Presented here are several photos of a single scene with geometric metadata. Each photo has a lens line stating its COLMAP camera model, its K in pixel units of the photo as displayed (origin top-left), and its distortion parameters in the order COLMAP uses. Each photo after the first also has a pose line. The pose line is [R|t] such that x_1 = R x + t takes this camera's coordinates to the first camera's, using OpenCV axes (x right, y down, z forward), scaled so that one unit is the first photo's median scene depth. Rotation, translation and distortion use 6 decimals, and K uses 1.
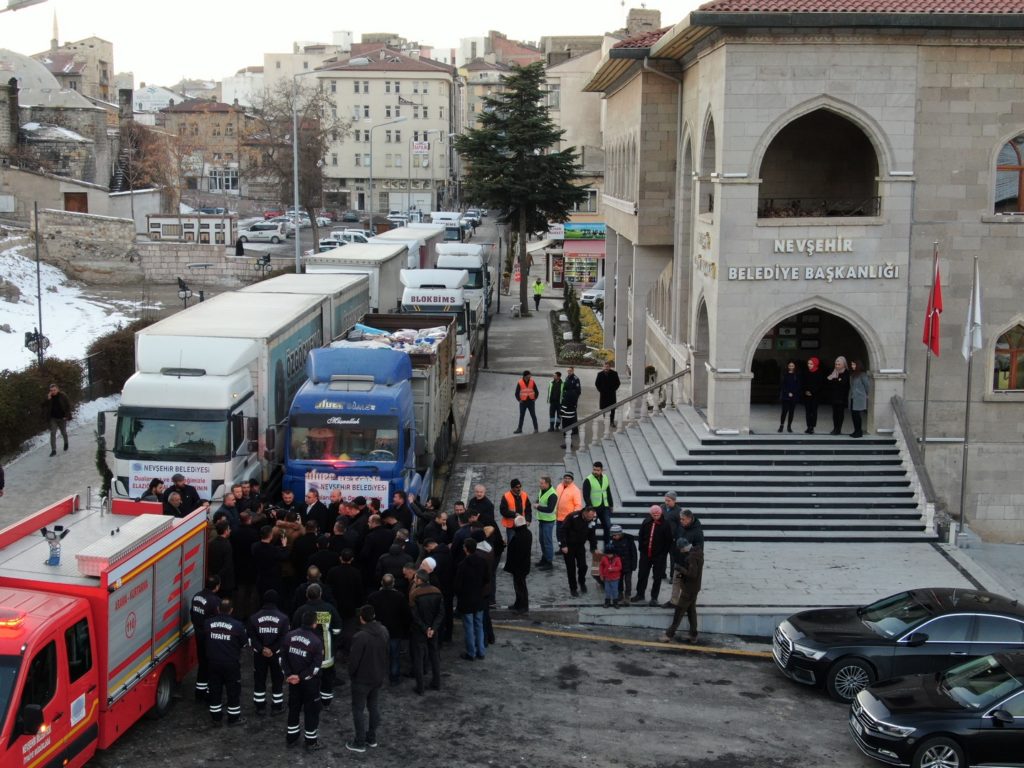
lens RADIAL K [[1471.9, 0, 512.6], [0, 1471.9, 380.8], [0, 0, 1]] dist [0.025966, 0.000000]
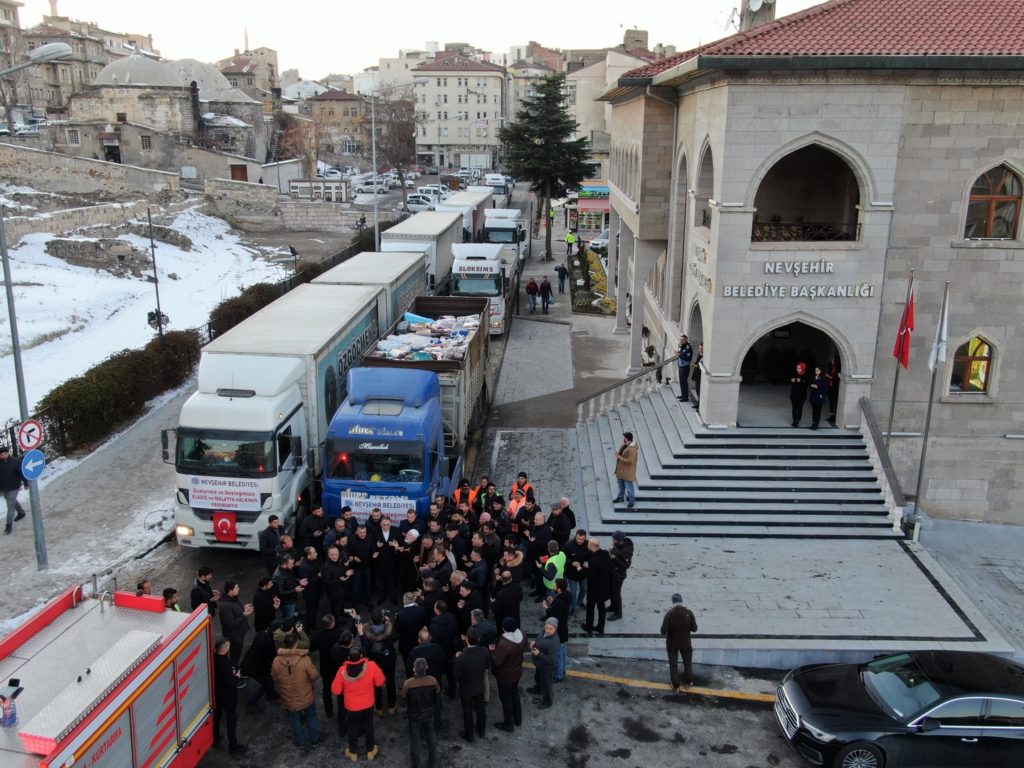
lens RADIAL K [[916.7, 0, 513.1], [0, 916.7, 384.0], [0, 0, 1]] dist [-0.017299, 0.055263]
pose [[0.999442, 0.008553, -0.032298, 0.008418], [-0.004355, 0.991778, 0.127894, -0.092608], [0.033126, -0.127682, 0.991262, 0.287573]]
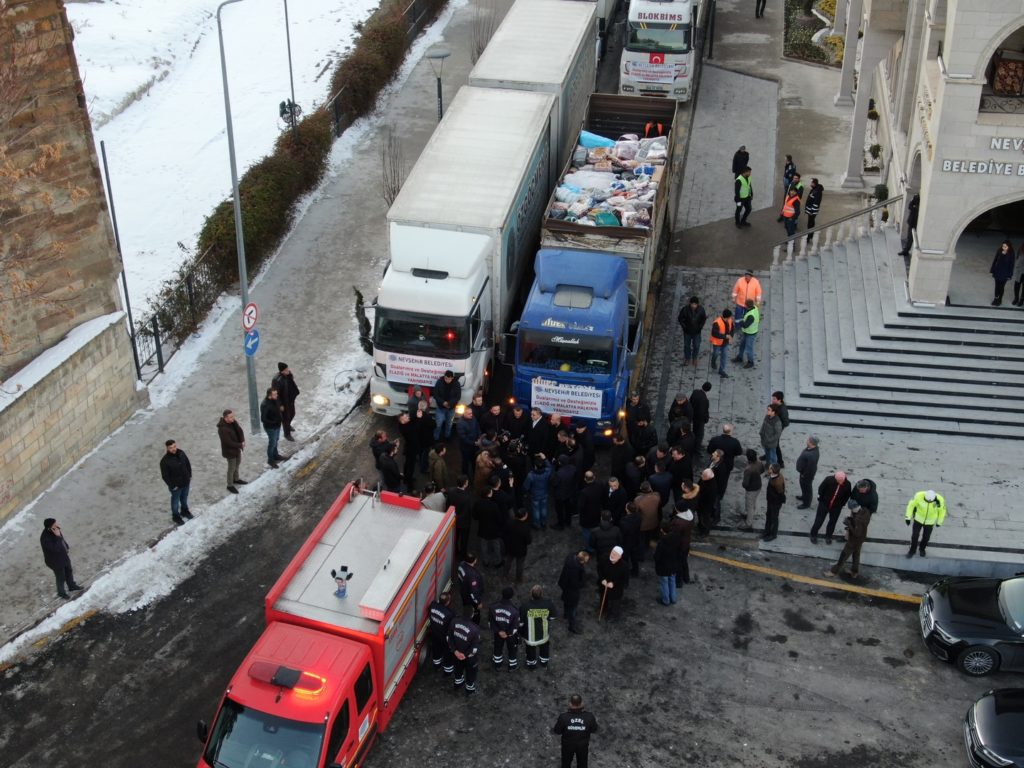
lens RADIAL K [[1471.9, 0, 510.5], [0, 1471.9, 384.7], [0, 0, 1]] dist [0.025966, 0.000000]
pose [[0.988200, 0.073553, -0.134353, -0.002234], [-0.017060, 0.924552, 0.380673, -0.323477], [0.152216, -0.373889, 0.914898, -0.053668]]
